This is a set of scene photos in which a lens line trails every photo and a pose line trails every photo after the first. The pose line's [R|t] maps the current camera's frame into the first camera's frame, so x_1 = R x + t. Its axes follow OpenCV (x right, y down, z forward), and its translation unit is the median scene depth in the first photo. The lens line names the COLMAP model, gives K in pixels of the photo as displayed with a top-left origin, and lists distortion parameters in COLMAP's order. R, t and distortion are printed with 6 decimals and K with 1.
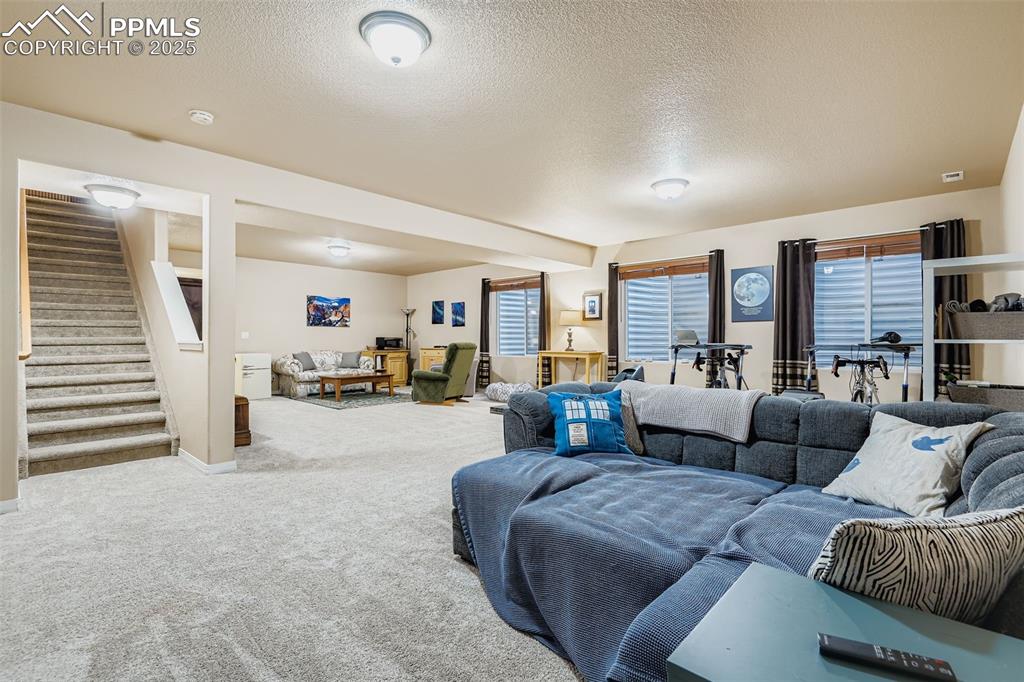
lens RADIAL K [[476.7, 0, 512.0], [0, 476.7, 341.0], [0, 0, 1]] dist [0.000737, -0.010894]
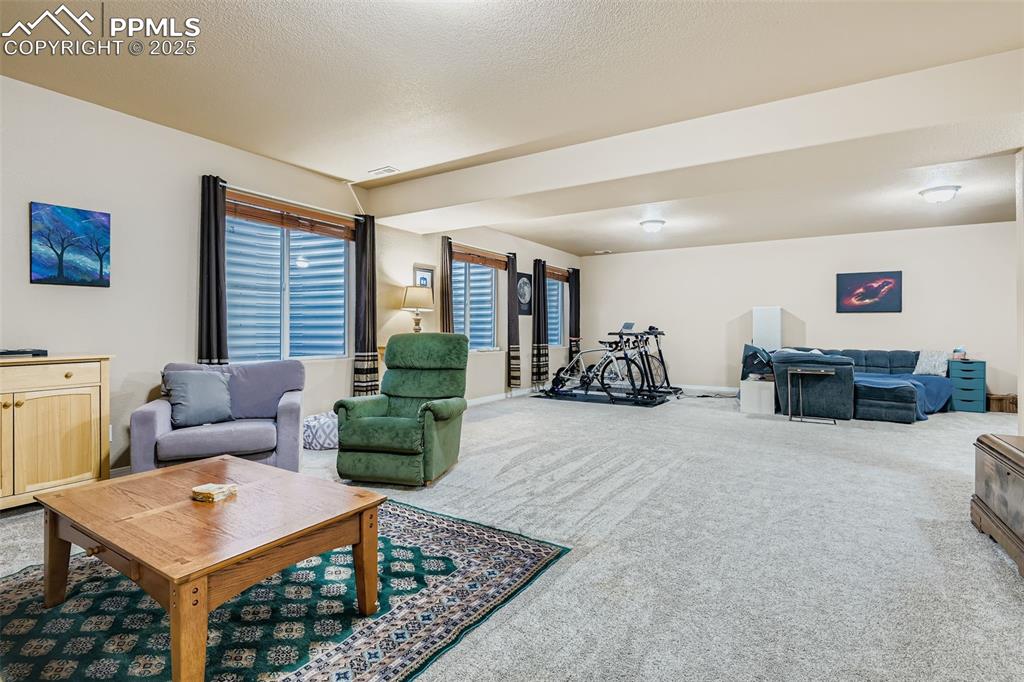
lens RADIAL K [[476.7, 0, 512.0], [0, 476.7, 341.0], [0, 0, 1]] dist [0.000737, -0.010894]
pose [[-0.173922, -0.002836, 0.984755, -0.371330], [0.026508, 0.999620, 0.007561, 0.008896], [-0.984403, 0.027419, -0.173780, 0.616593]]
